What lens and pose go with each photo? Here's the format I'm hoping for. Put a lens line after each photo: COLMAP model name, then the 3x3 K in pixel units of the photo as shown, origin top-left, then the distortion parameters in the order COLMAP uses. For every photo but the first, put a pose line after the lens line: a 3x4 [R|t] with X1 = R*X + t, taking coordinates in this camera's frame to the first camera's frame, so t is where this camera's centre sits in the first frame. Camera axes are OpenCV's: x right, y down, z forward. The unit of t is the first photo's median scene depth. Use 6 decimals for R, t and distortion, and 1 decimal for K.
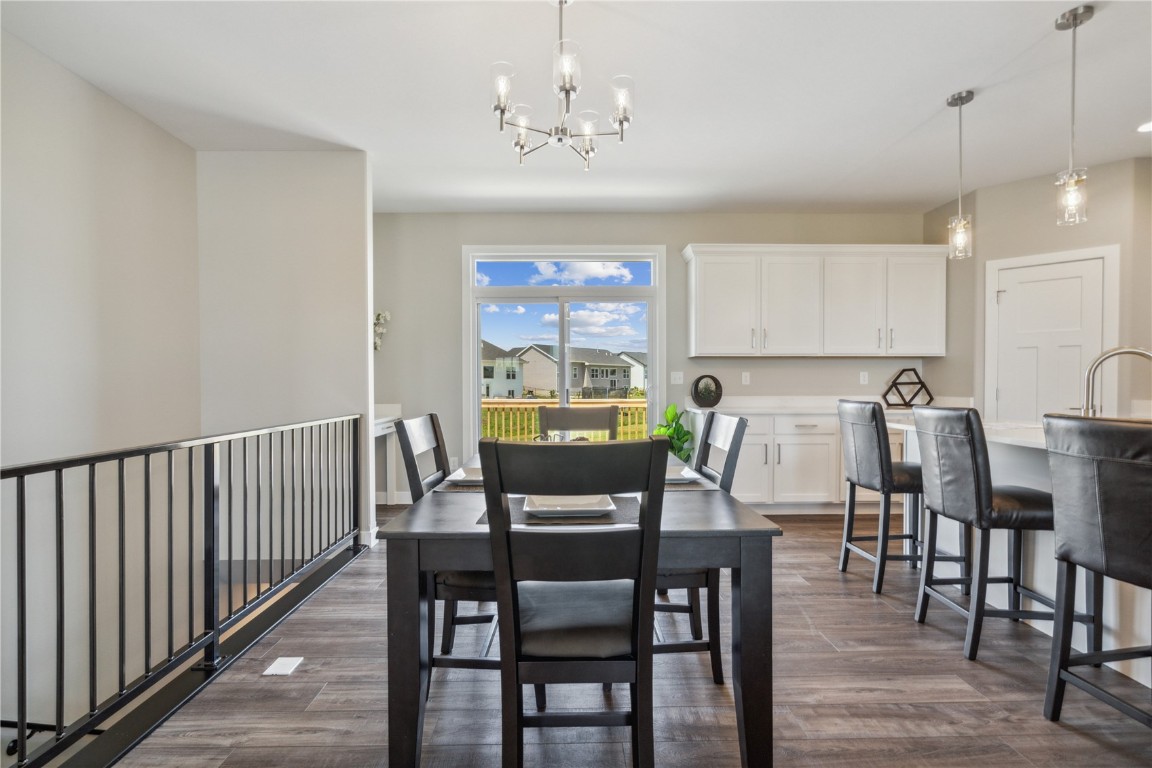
lens RADIAL K [[525.7, 0, 562.9], [0, 525.7, 393.2], [0, 0, 1]] dist [0.008586, 0.000122]
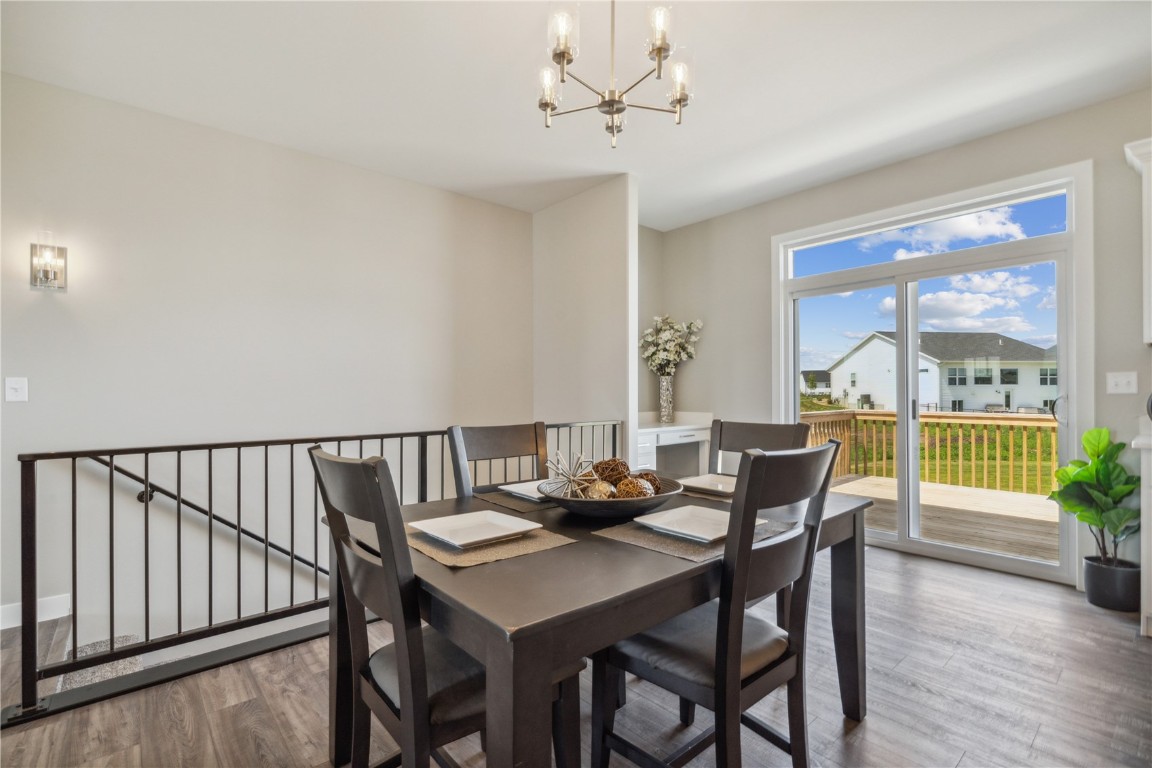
lens RADIAL K [[525.7, 0, 562.9], [0, 525.7, 393.2], [0, 0, 1]] dist [0.008586, 0.000122]
pose [[0.663789, 0.002240, -0.747917, 0.244702], [-0.013177, 0.999875, -0.008701, -0.004297], [0.747804, 0.015631, 0.663736, 0.157081]]
